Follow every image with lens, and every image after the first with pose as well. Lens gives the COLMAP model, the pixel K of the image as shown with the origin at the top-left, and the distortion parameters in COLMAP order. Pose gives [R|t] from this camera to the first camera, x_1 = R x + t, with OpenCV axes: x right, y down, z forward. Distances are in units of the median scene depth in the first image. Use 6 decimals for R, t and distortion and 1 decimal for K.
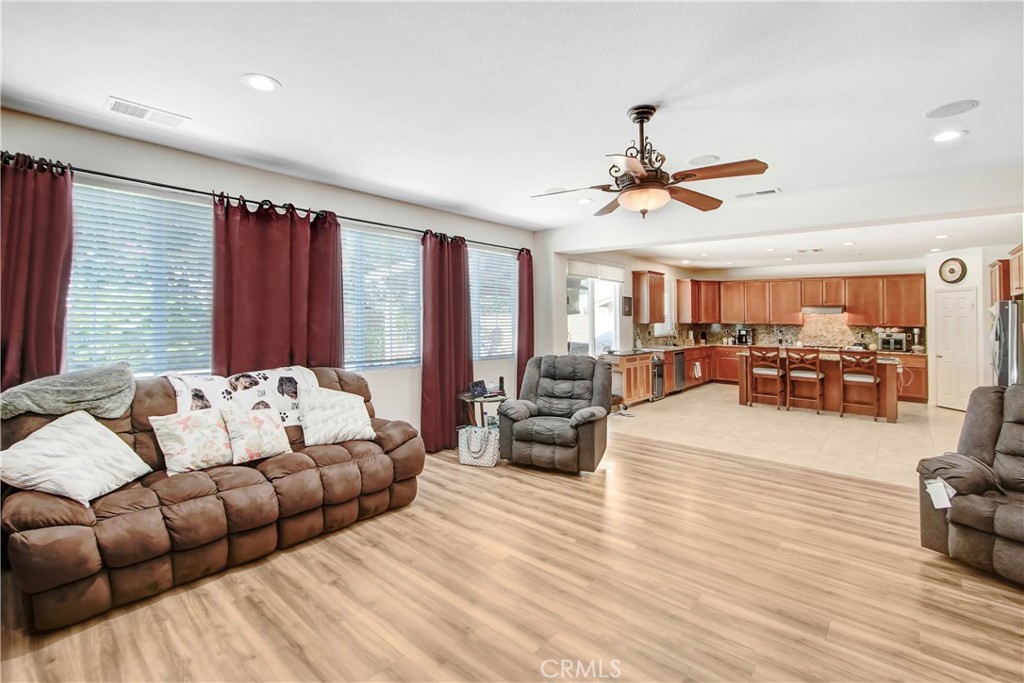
lens RADIAL K [[461.3, 0, 500.3], [0, 461.3, 305.5], [0, 0, 1]] dist [-0.010850, 0.000042]
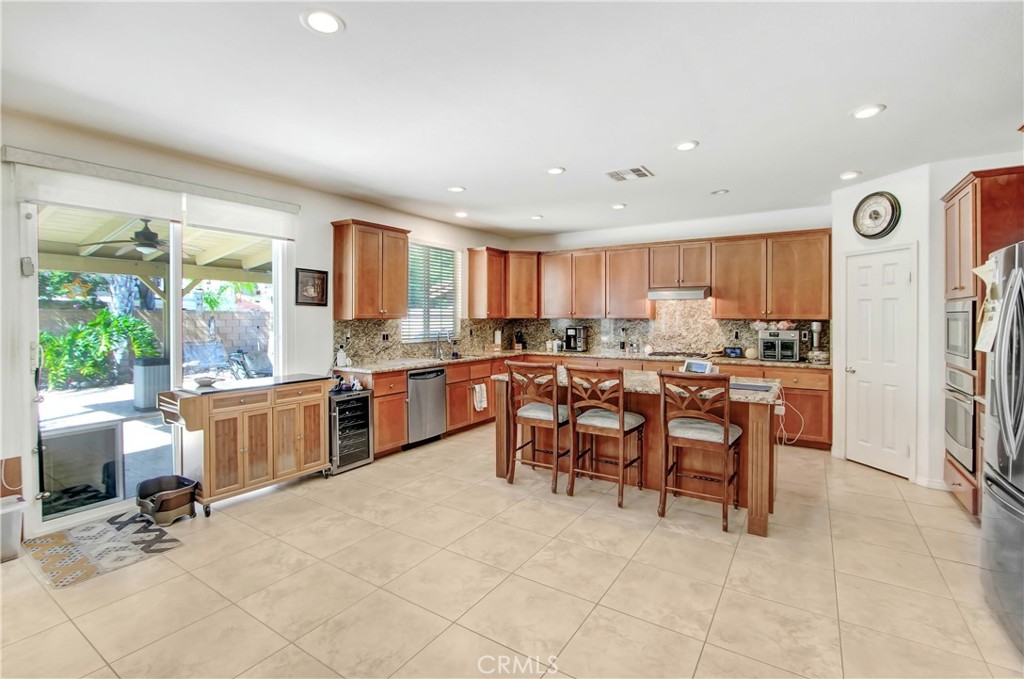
lens RADIAL K [[471.3, 0, 497.1], [0, 471.3, 320.2], [0, 0, 1]] dist [-0.014494, 0.000050]
pose [[0.991262, -0.013475, 0.131221, 0.414774], [0.009055, 0.999373, 0.034225, 0.022735], [-0.131600, -0.032737, 0.990762, 0.446488]]
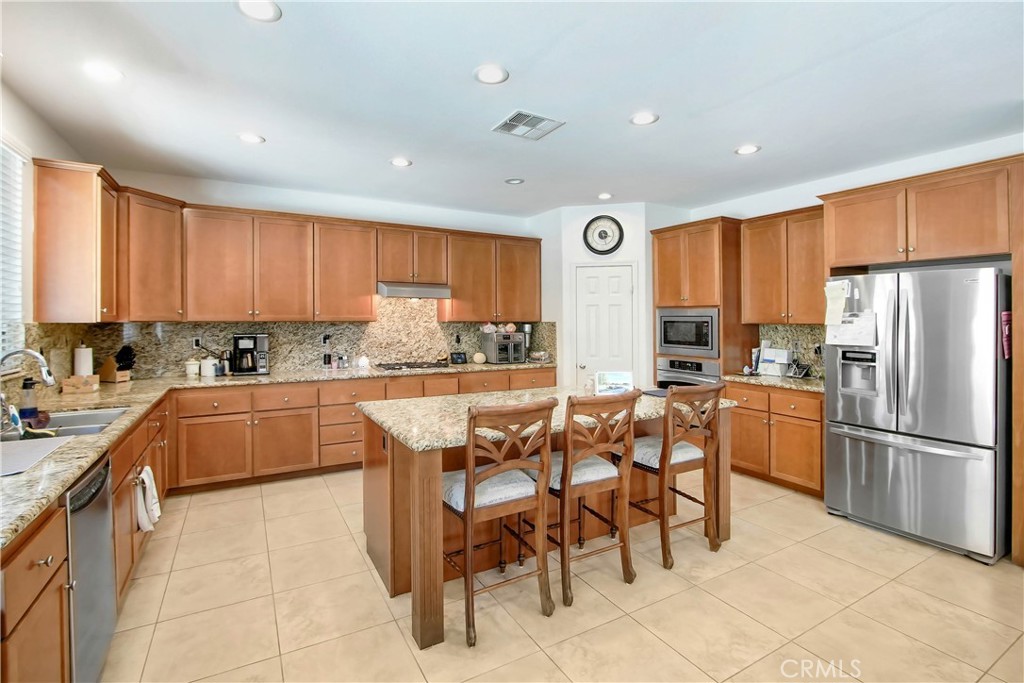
lens RADIAL K [[471.3, 0, 497.1], [0, 471.3, 322.2], [0, 0, 1]] dist [-0.014494, 0.000050]
pose [[0.330525, -0.018449, 0.943617, 0.270433], [-0.022704, 0.999364, 0.027492, 0.029601], [-0.943524, -0.030510, 0.329896, 0.813379]]
